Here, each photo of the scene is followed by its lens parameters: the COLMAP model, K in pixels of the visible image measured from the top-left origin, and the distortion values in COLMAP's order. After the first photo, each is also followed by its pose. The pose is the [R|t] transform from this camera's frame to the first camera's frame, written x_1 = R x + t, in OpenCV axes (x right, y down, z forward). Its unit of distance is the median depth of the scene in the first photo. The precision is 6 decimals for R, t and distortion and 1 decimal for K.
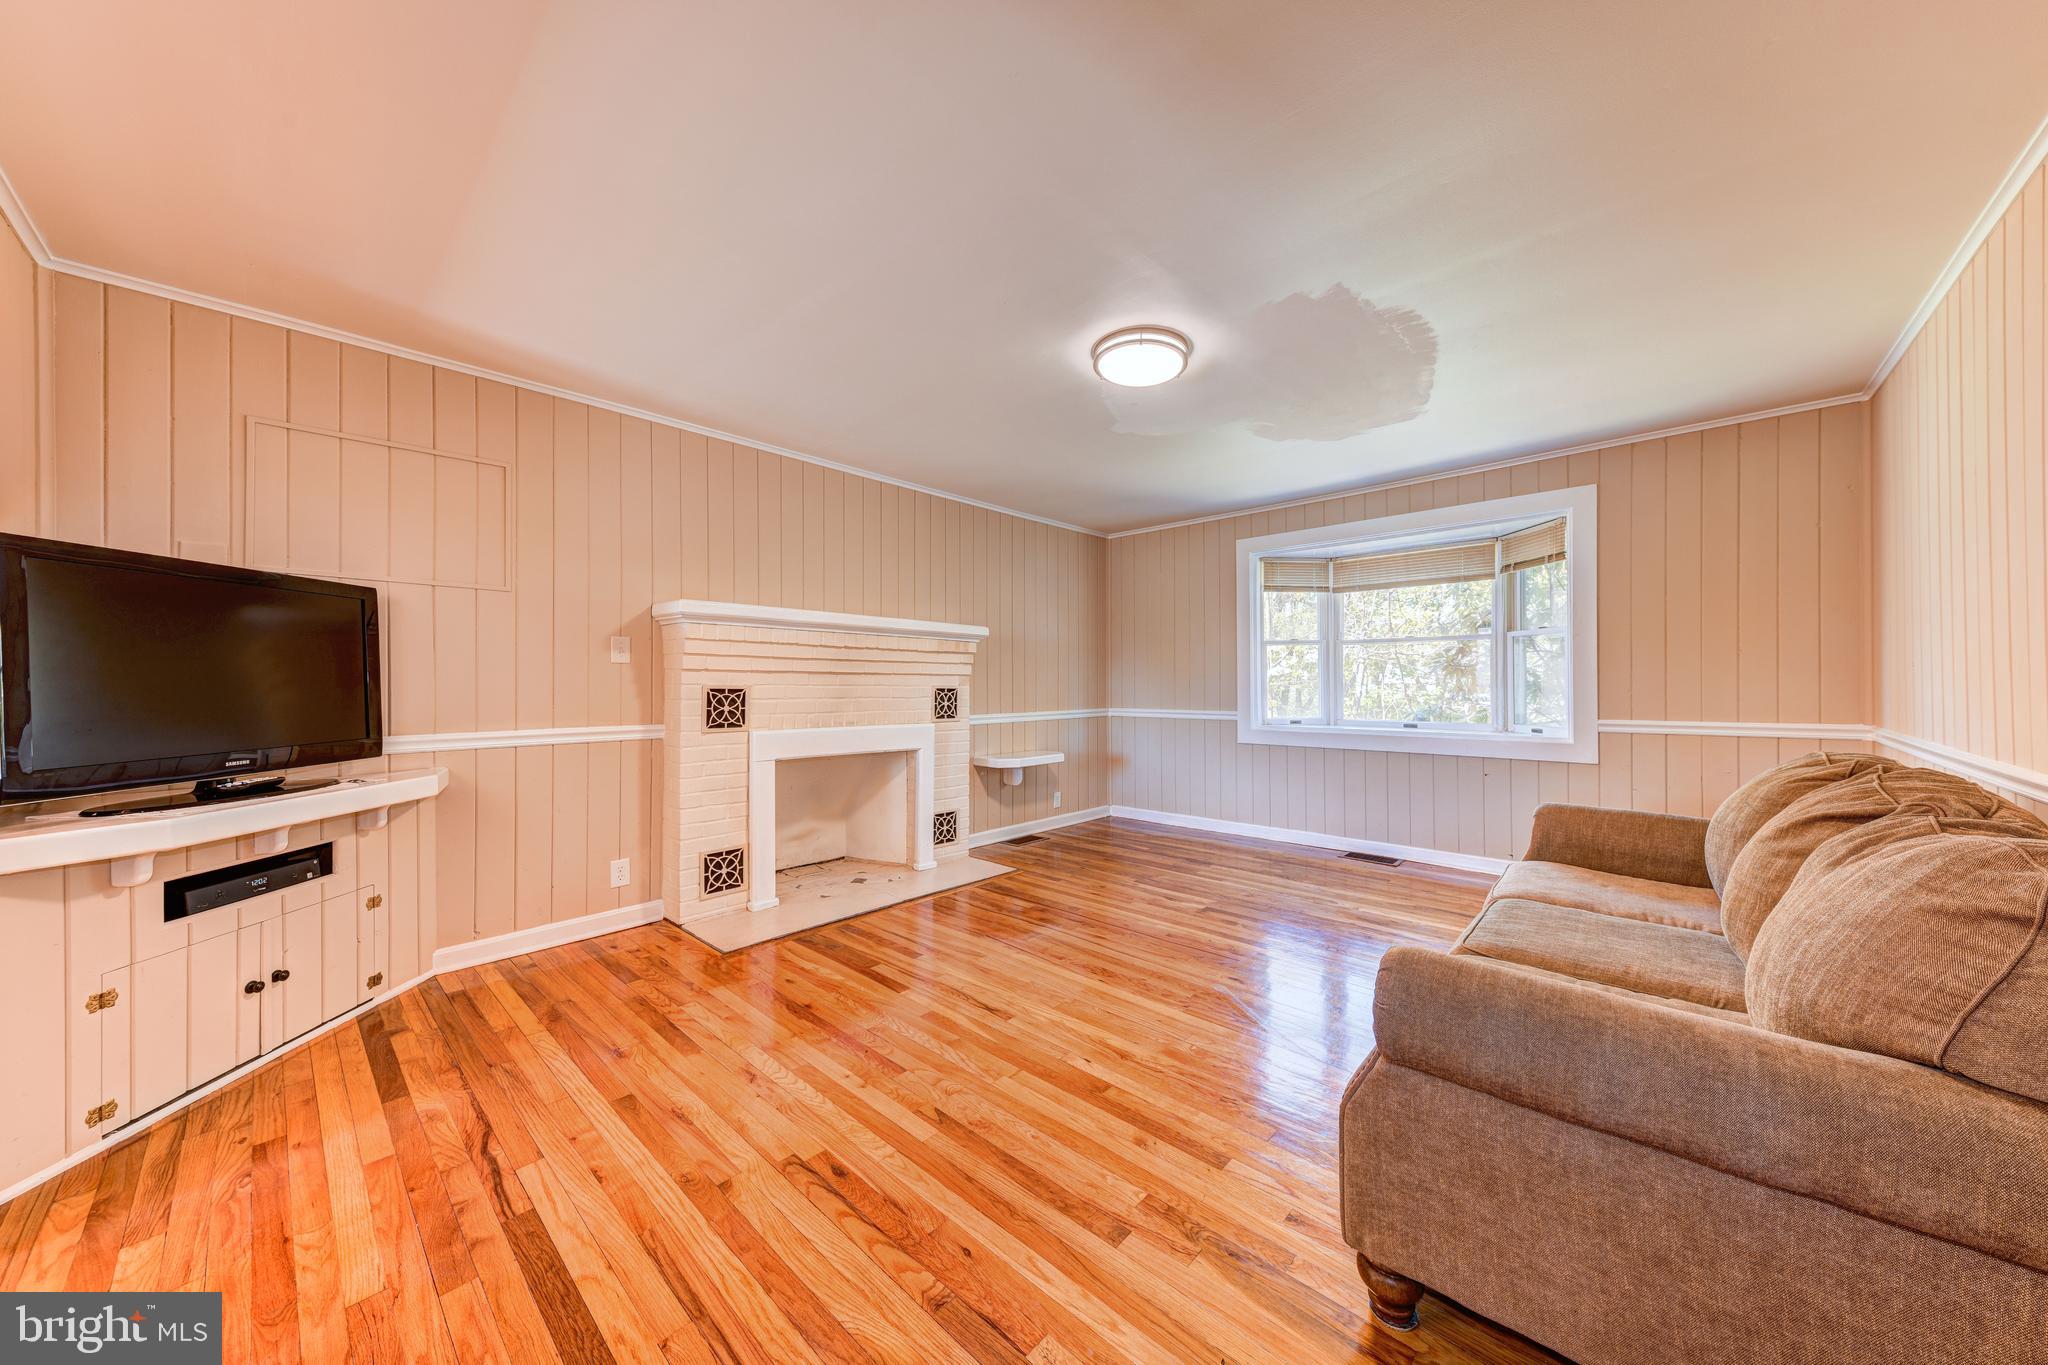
lens RADIAL K [[691.3, 0, 1034.0], [0, 691.3, 685.6], [0, 0, 1]] dist [0.018194, -0.000301]
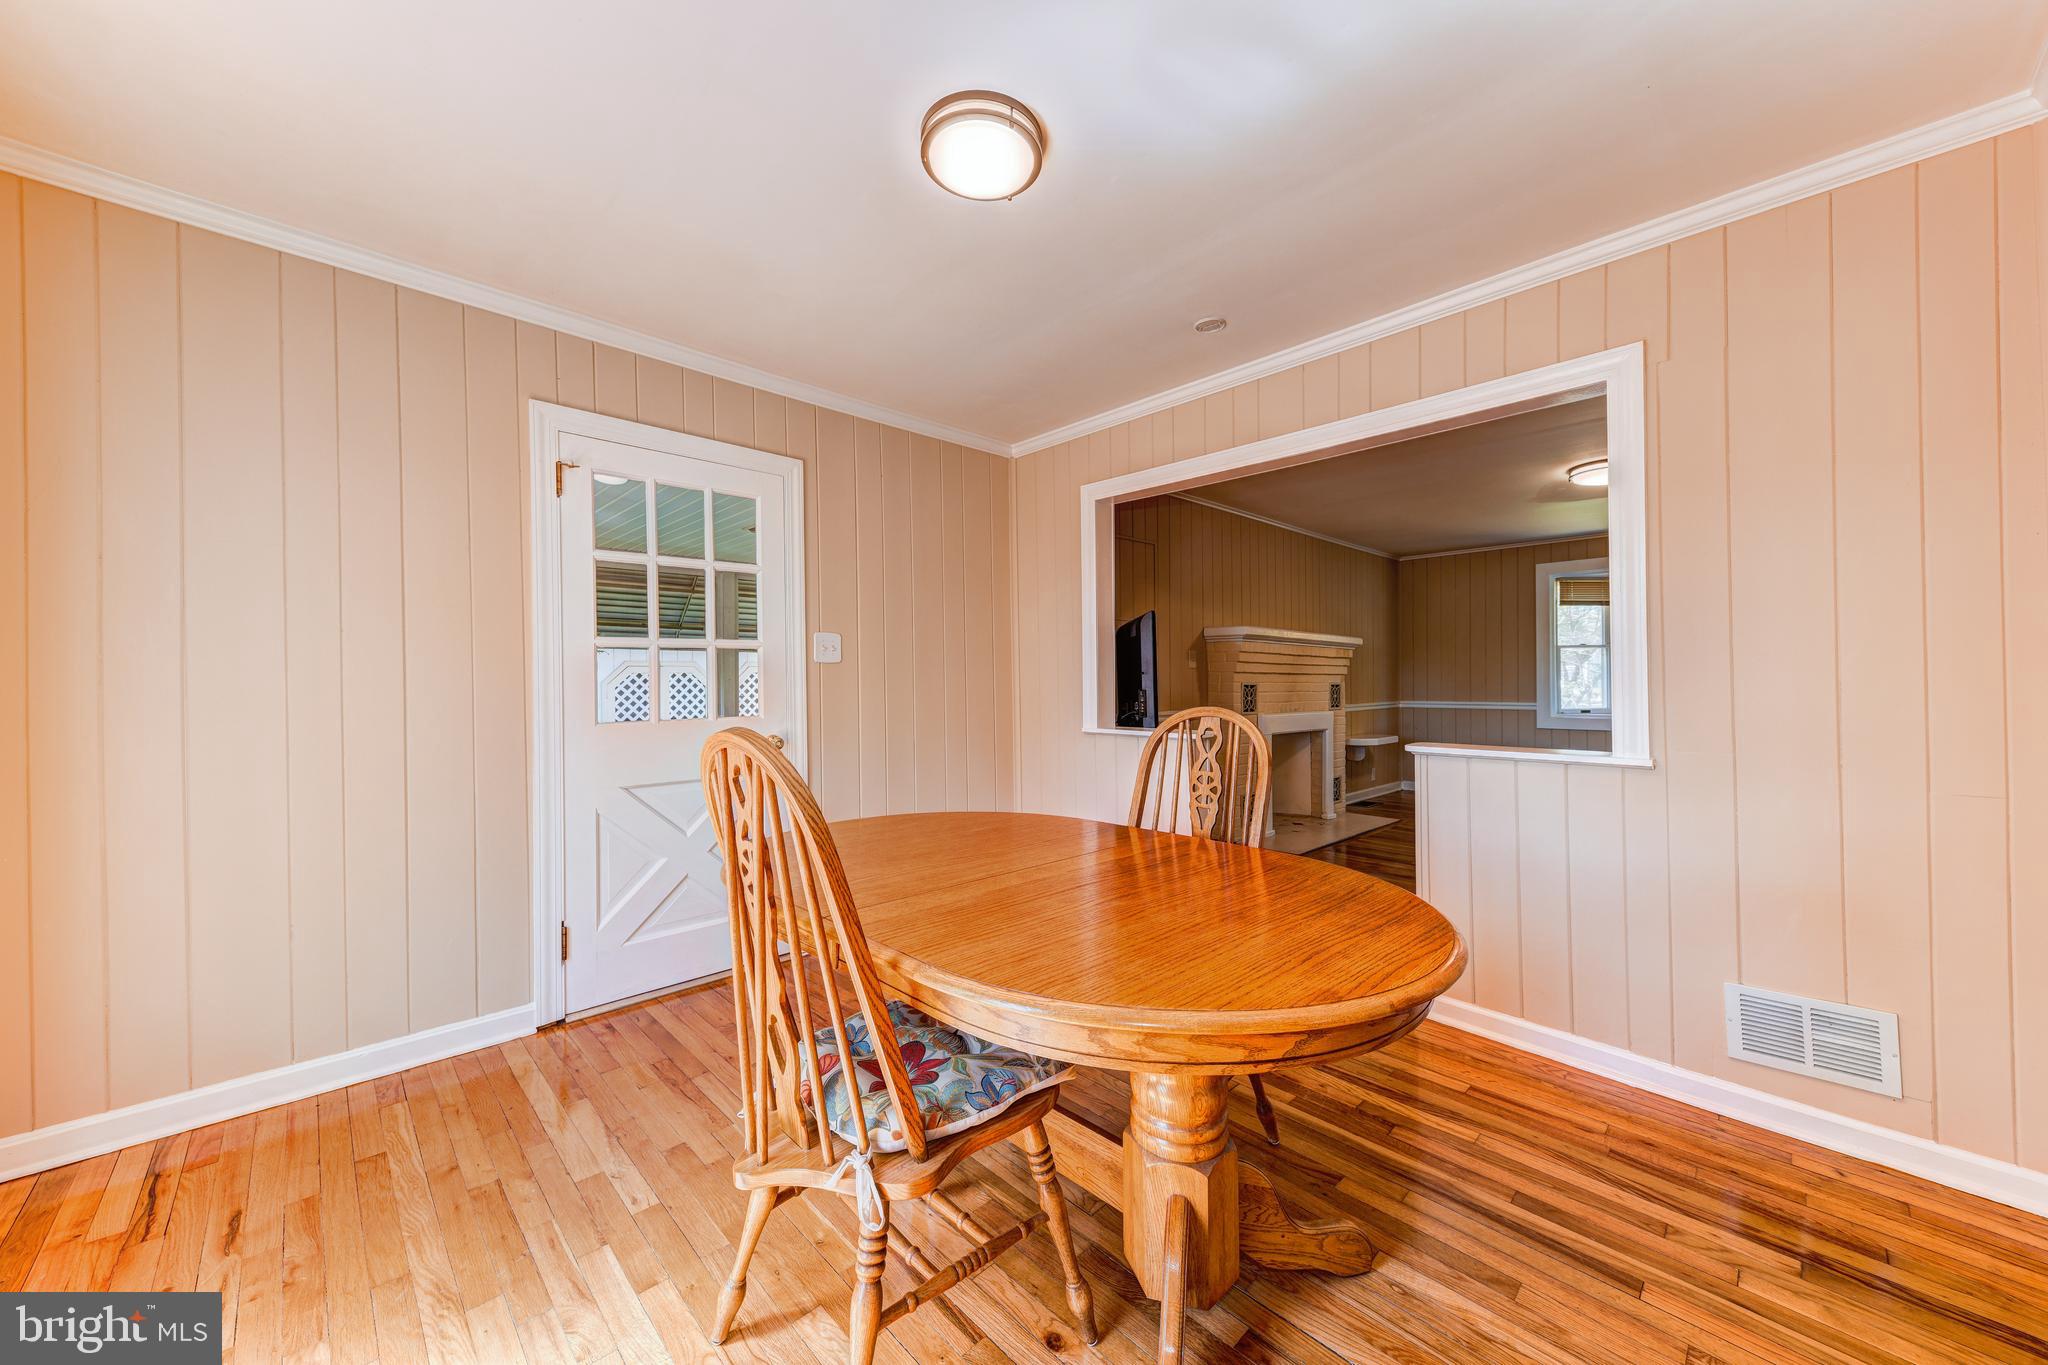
lens RADIAL K [[731.7, 0, 1011.5], [0, 731.7, 681.3], [0, 0, 1]] dist [0.008099, -0.000039]
pose [[0.996971, -0.004239, -0.077657, -0.686067], [0.003961, 0.999985, -0.003733, 0.000071], [0.077672, 0.003414, 0.996973, -0.482902]]
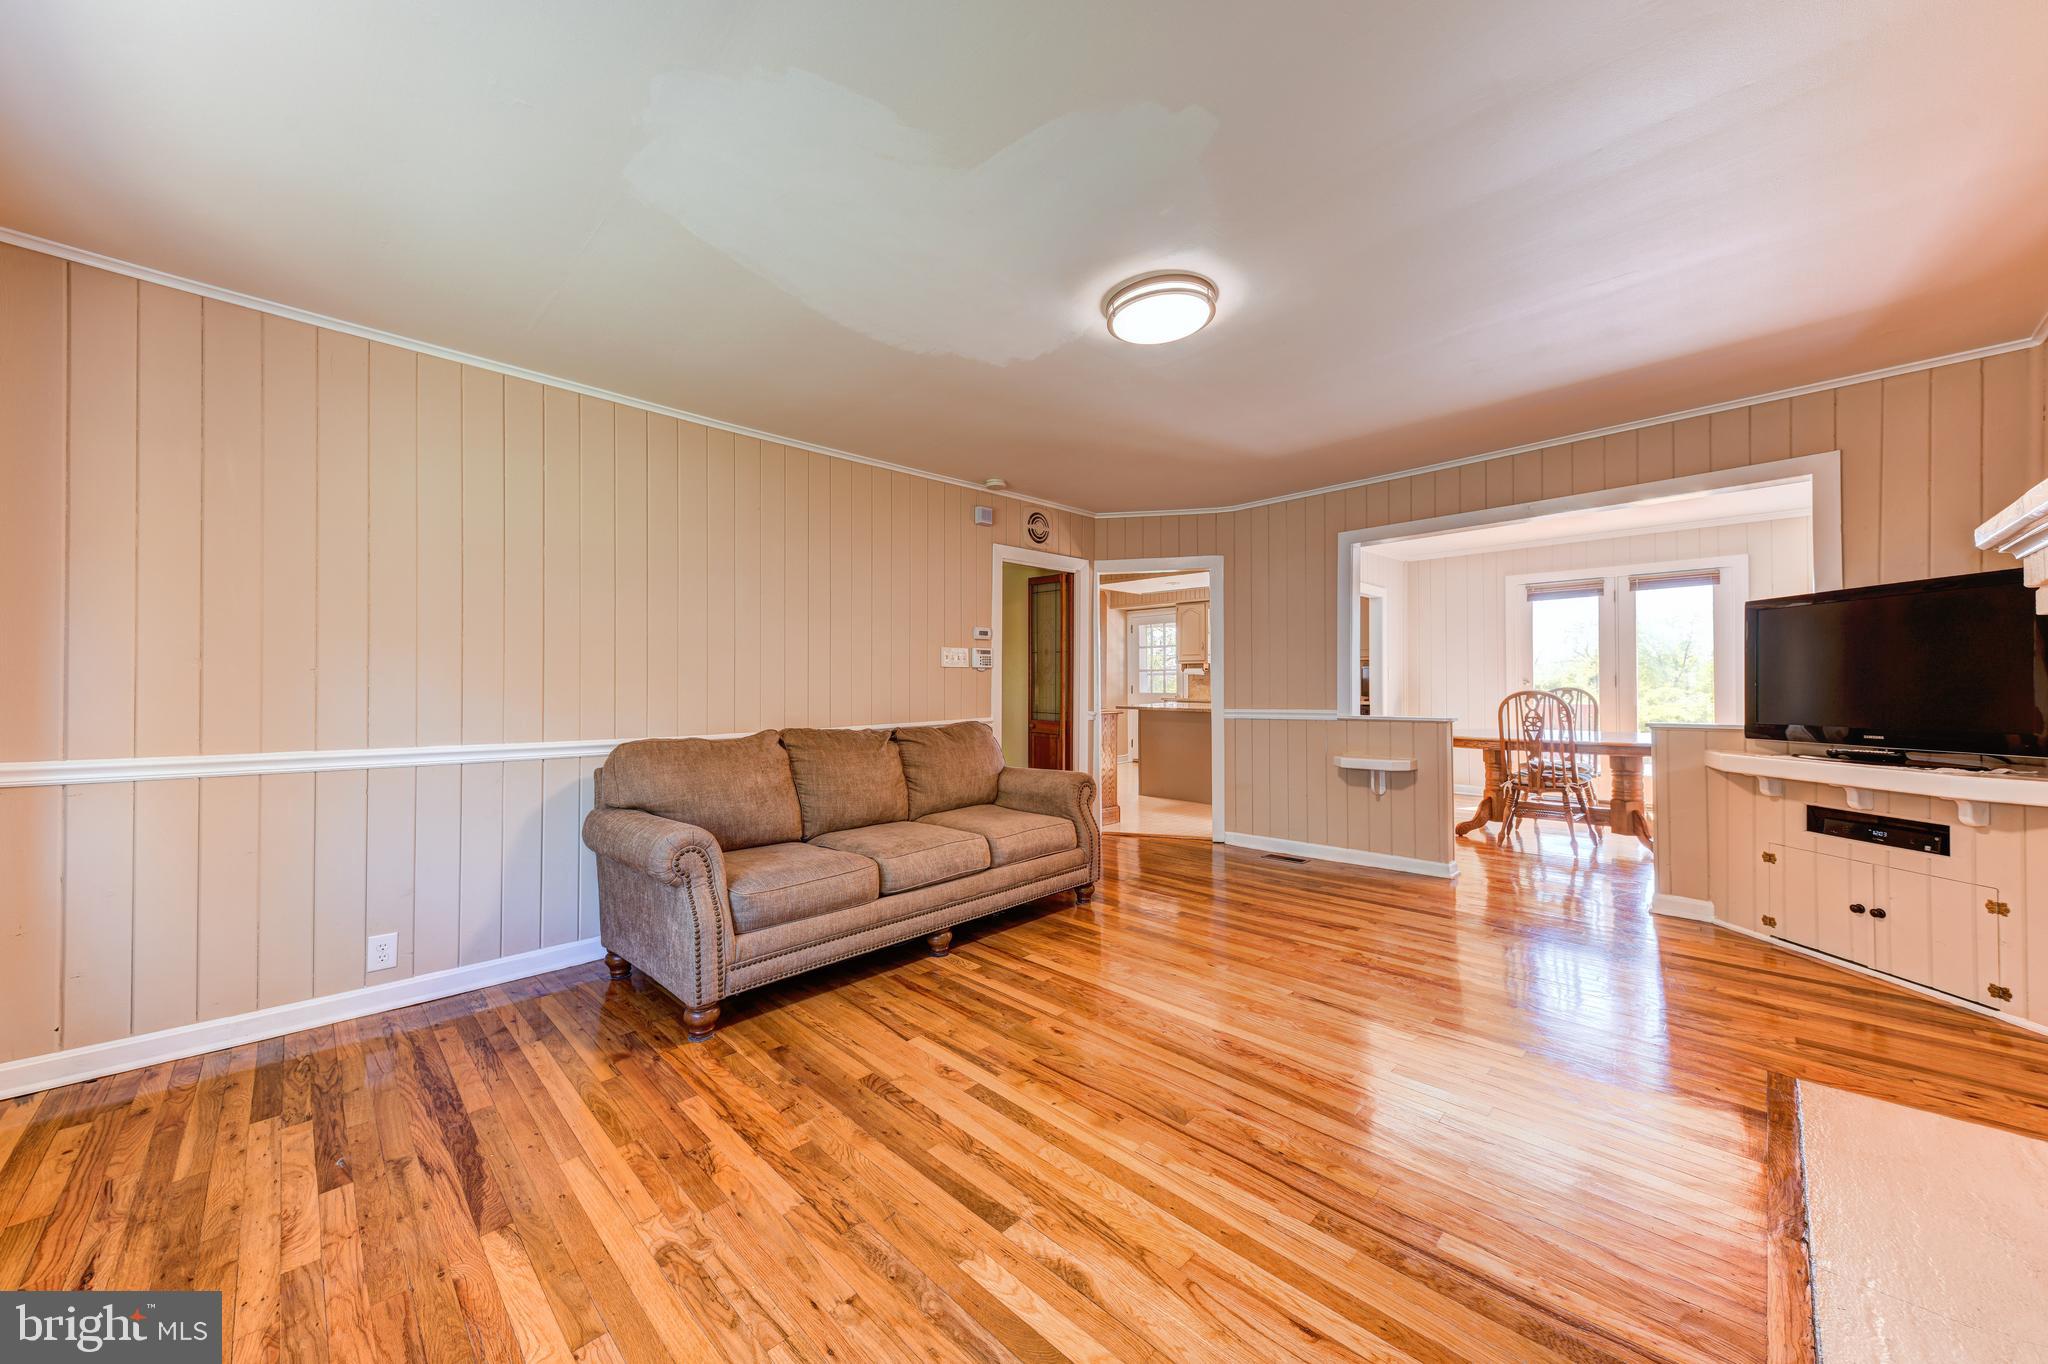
lens RADIAL K [[731.7, 0, 1035.9], [0, 731.7, 672.8], [0, 0, 1]] dist [0.008099, -0.000039]
pose [[-0.999172, 0.011937, 0.038900, 0.179892], [0.011317, 0.999806, -0.016105, -0.001629], [-0.039085, -0.015651, -0.999113, 1.242914]]
